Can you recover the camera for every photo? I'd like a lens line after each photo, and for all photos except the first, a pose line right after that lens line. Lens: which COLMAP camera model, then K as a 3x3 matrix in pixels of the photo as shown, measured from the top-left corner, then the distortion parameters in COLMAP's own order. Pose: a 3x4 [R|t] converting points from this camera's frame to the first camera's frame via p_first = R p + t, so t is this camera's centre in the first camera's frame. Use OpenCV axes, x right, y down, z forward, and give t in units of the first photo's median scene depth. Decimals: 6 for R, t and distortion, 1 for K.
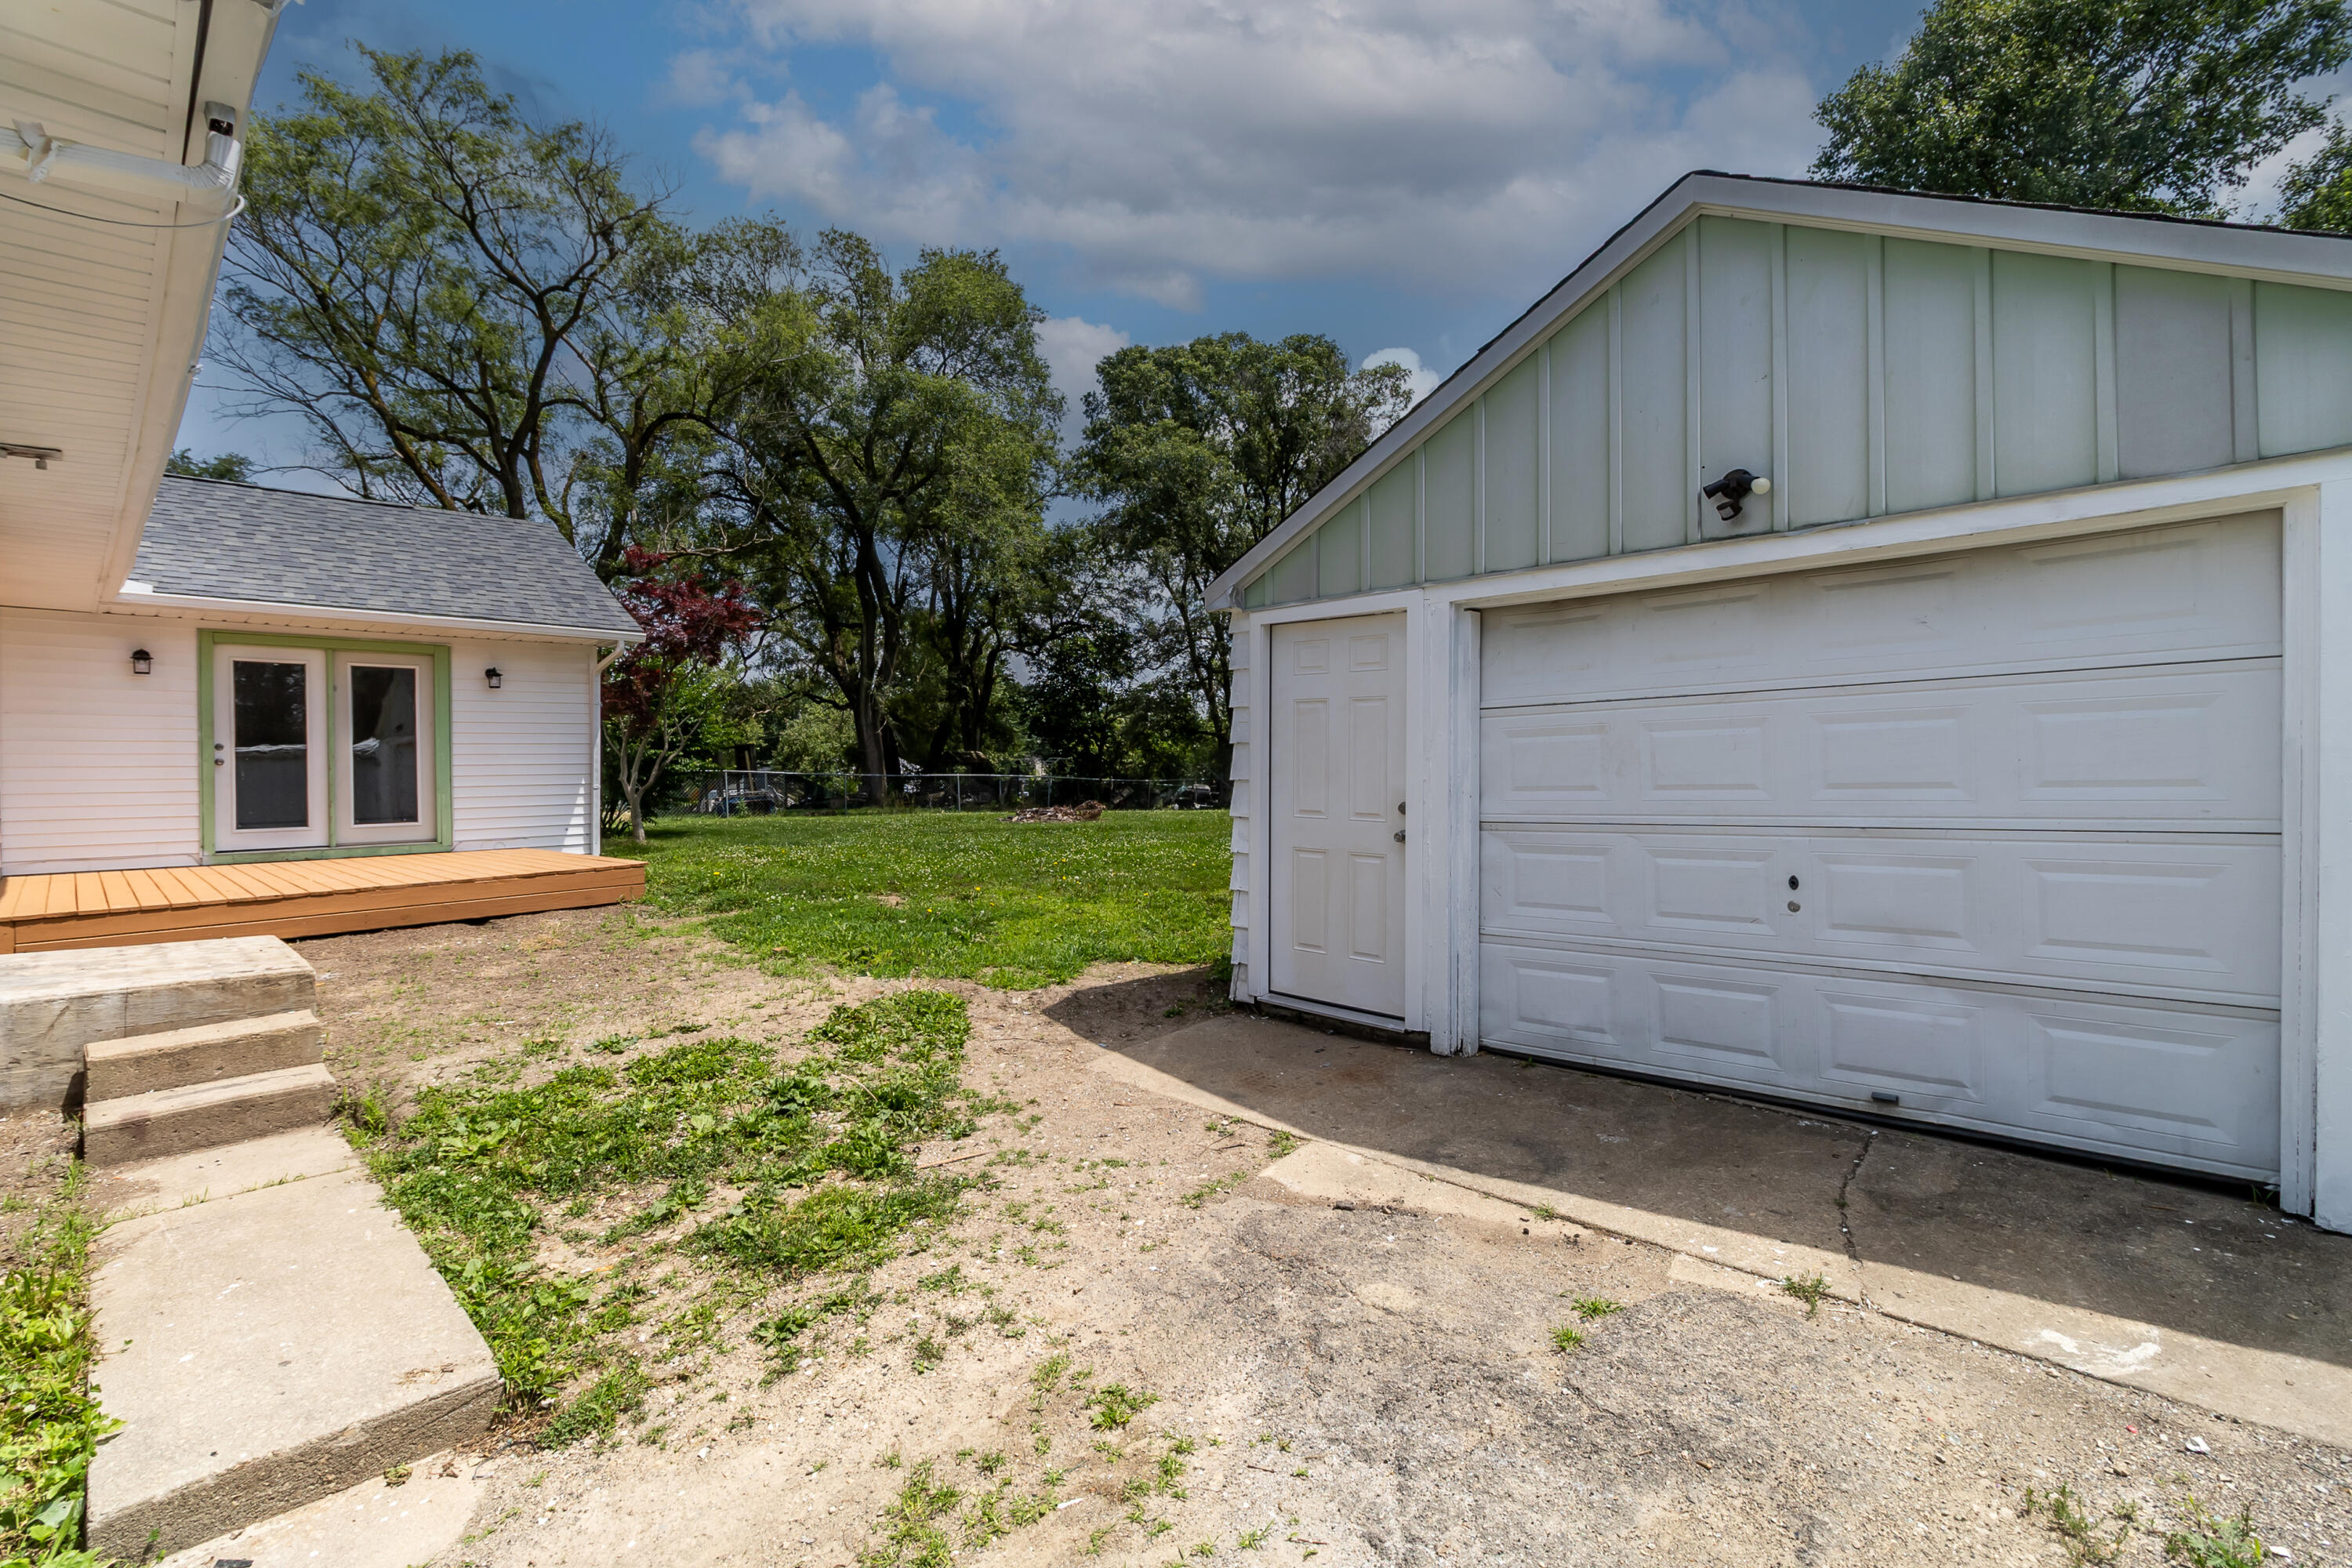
lens RADIAL K [[1069.8, 0, 1164.5], [0, 1069.8, 770.3], [0, 0, 1]] dist [0.002005, -0.000627]
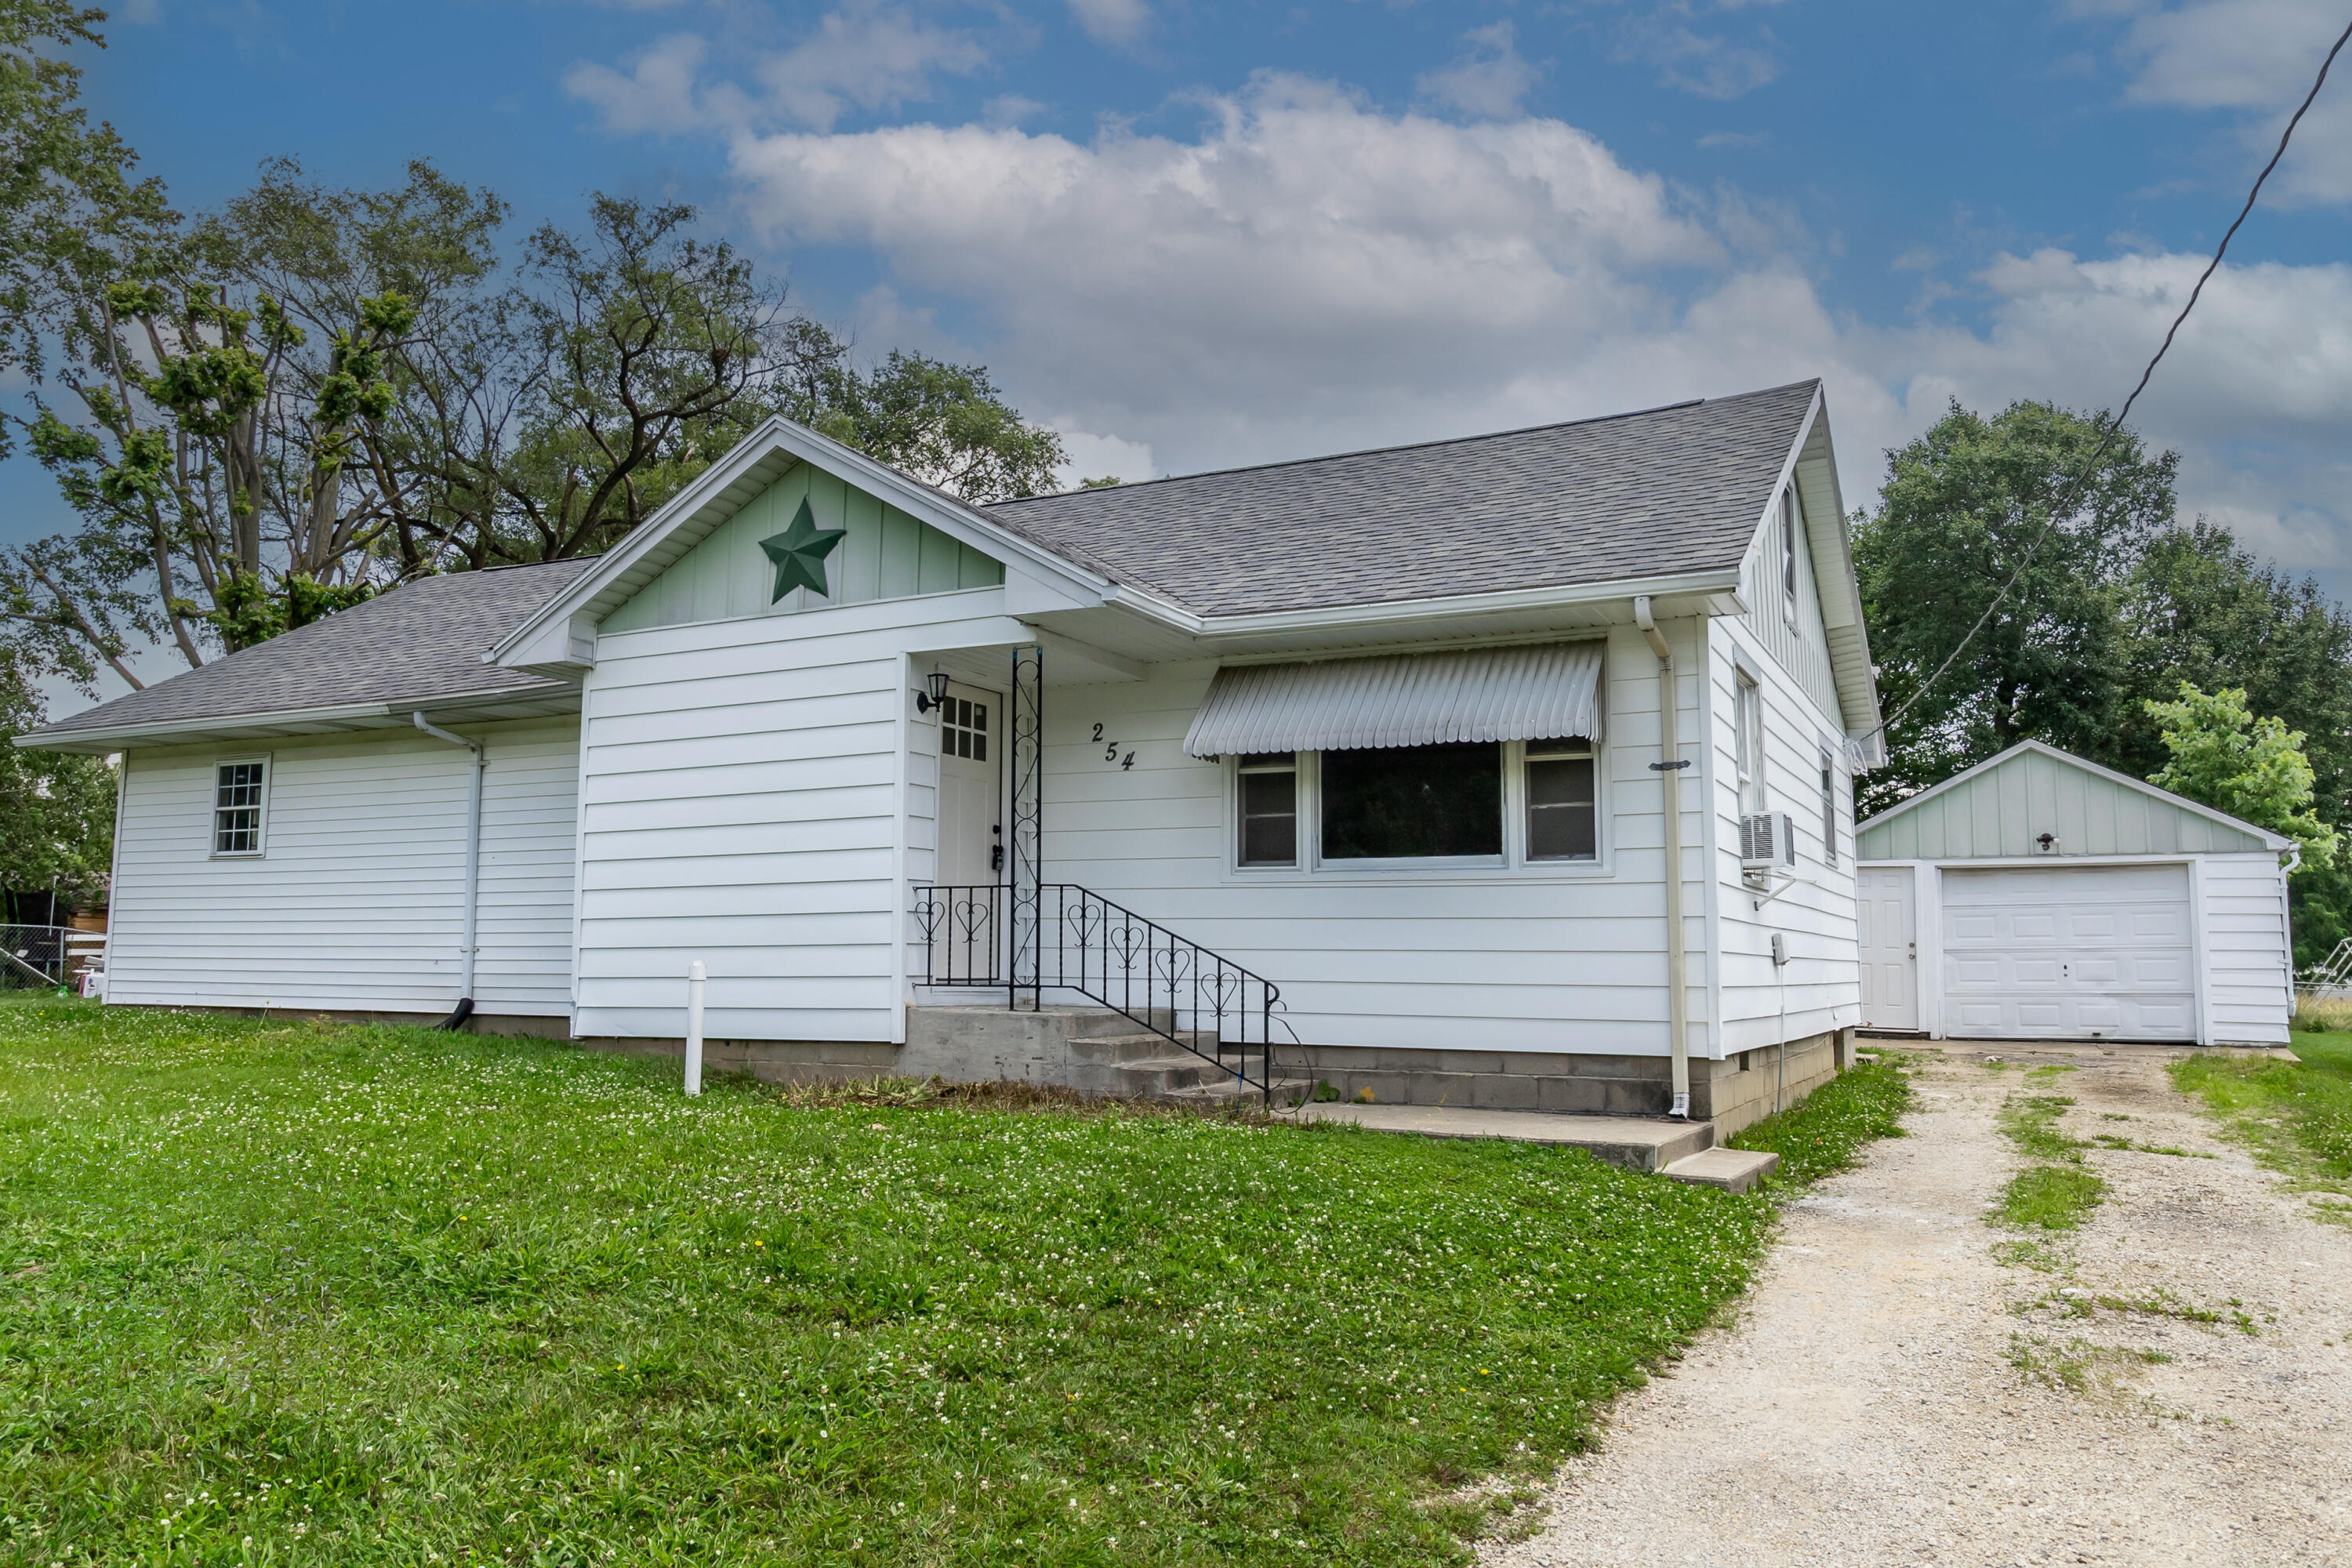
lens RADIAL K [[1693.1, 0, 1174.0], [0, 1693.1, 786.7], [0, 0, 1]] dist [-0.000237, -0.002265]
pose [[0.956538, 0.045059, 0.288104, -3.091905], [-0.014225, 0.994024, -0.108232, 0.142791], [-0.291259, 0.099430, 0.951463, -2.760218]]
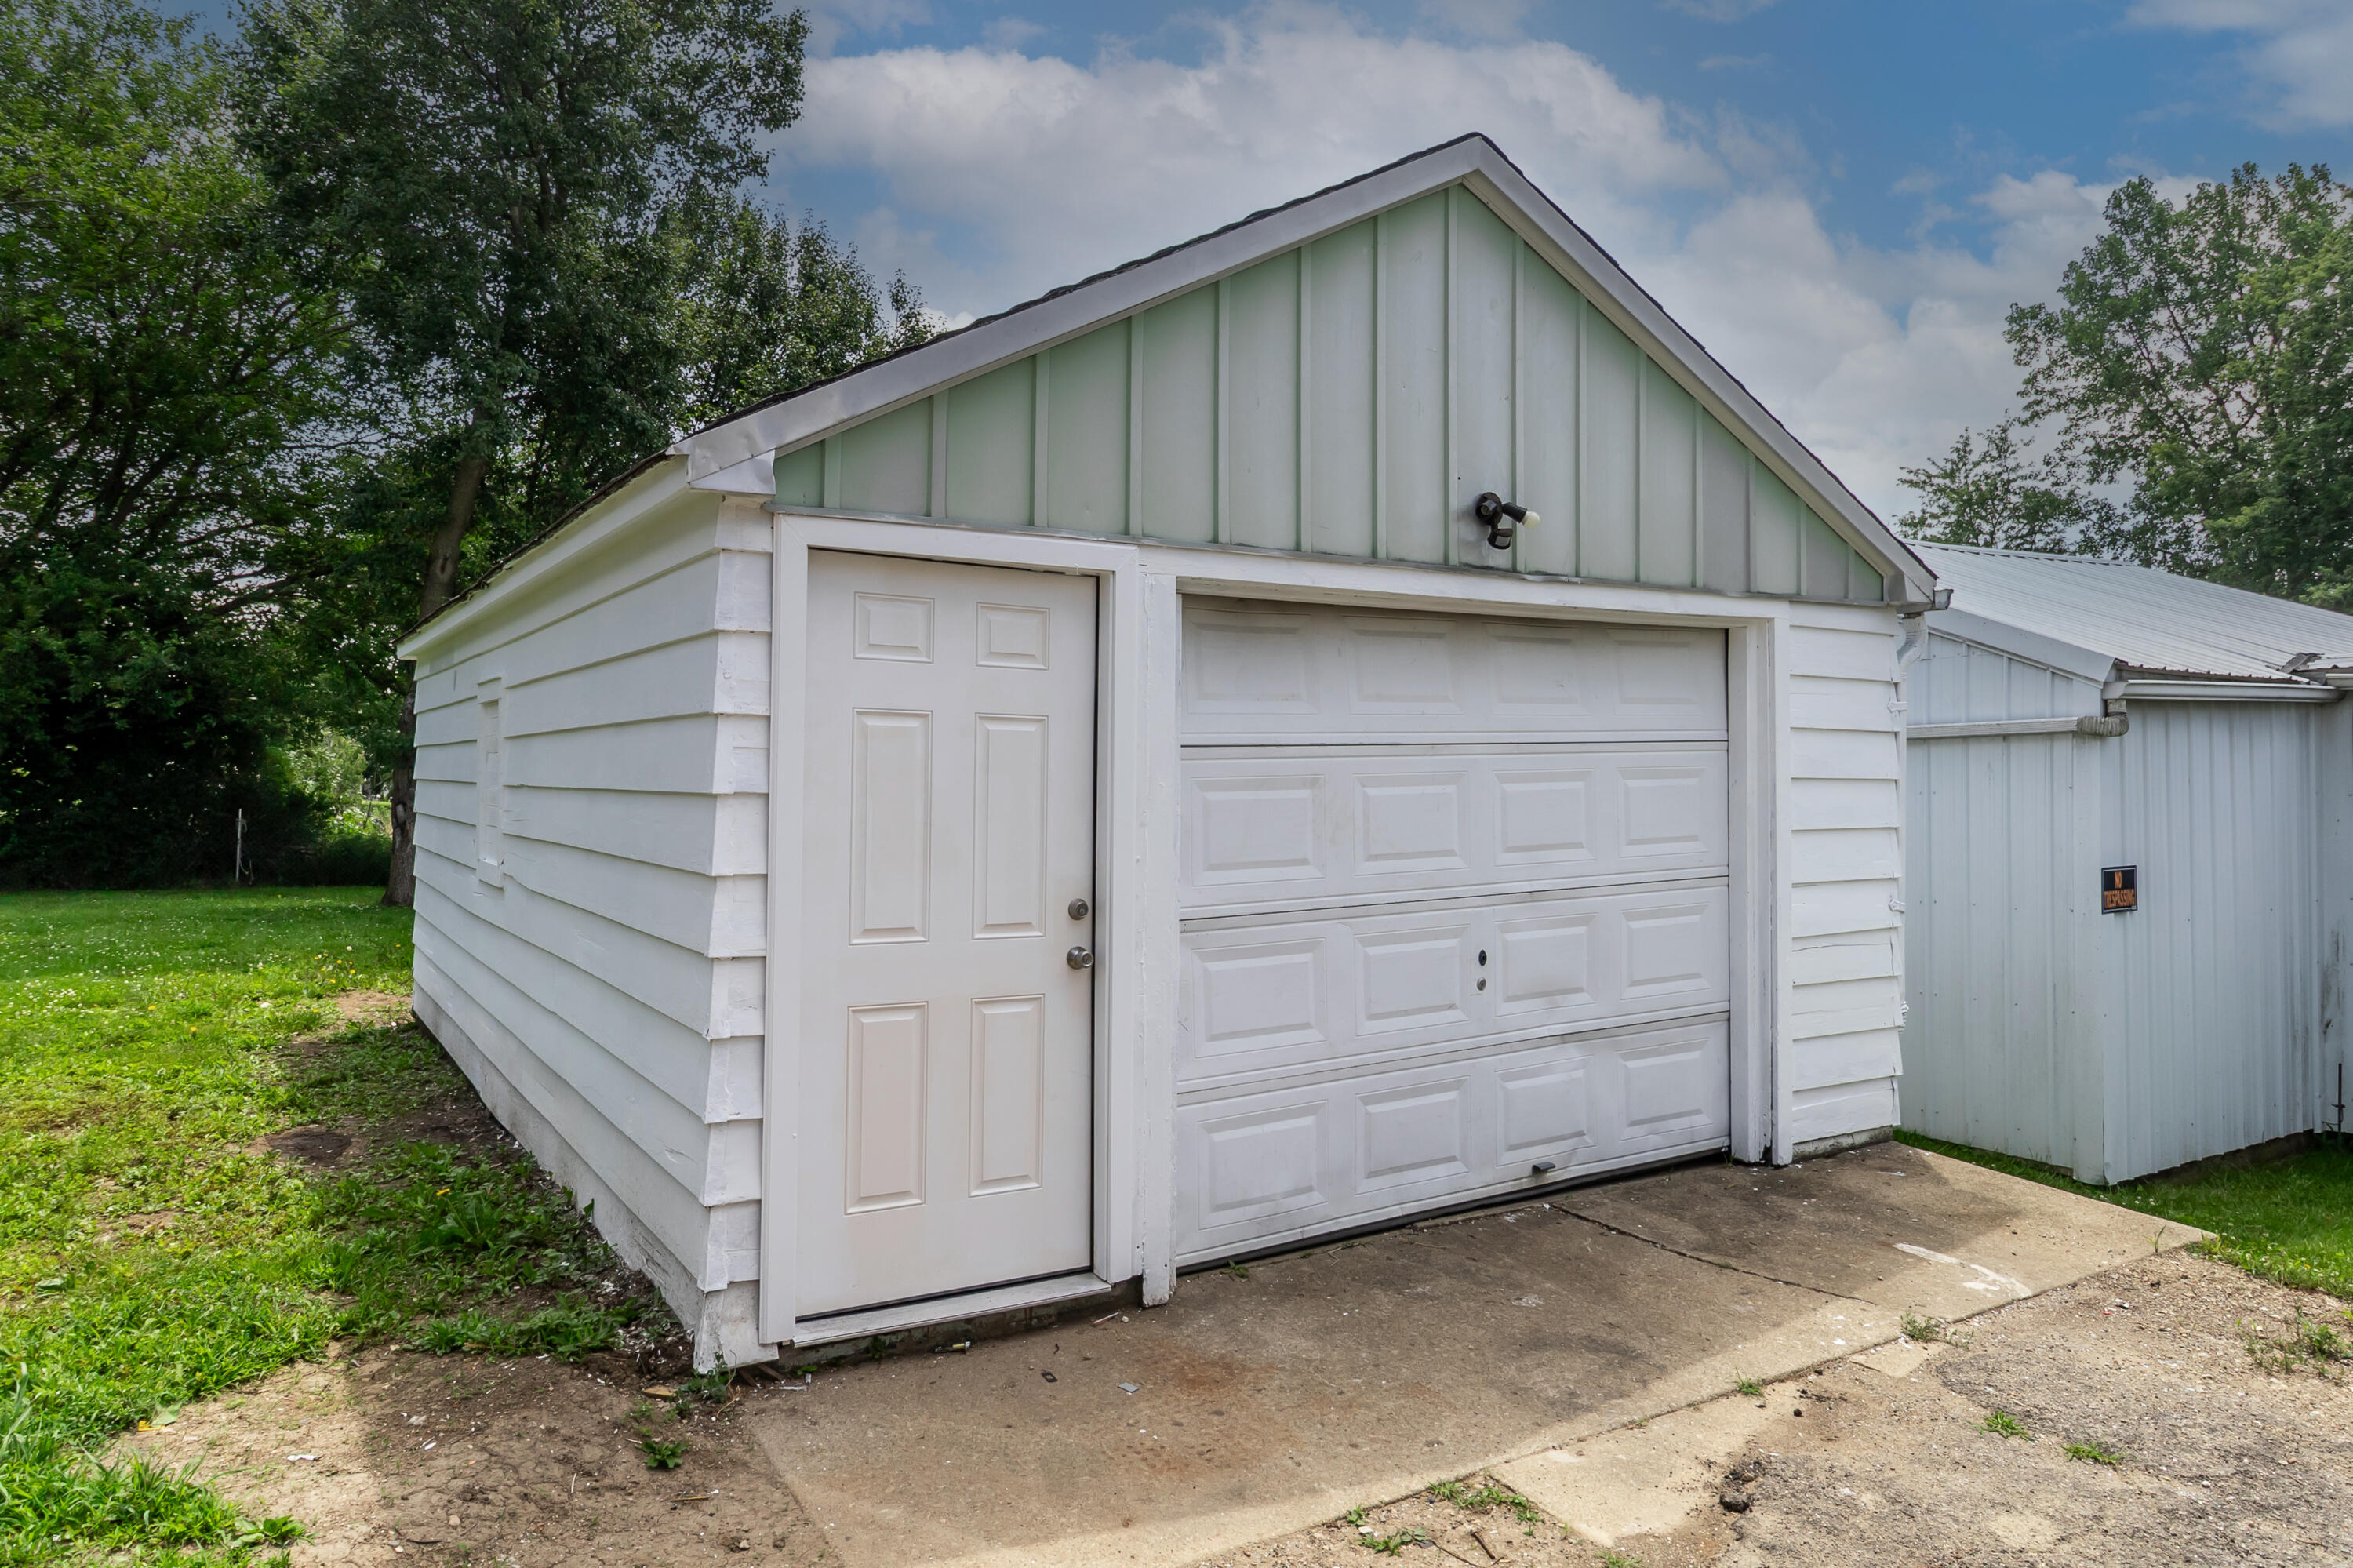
lens RADIAL K [[1526.5, 0, 1170.4], [0, 1526.5, 759.8], [0, 0, 1]] dist [-0.000827, 0.005710]
pose [[0.234891, 0.023727, 0.971732, -0.688663], [0.006794, 0.999638, -0.026051, -0.028820], [-0.971998, 0.012721, 0.234645, 0.893587]]
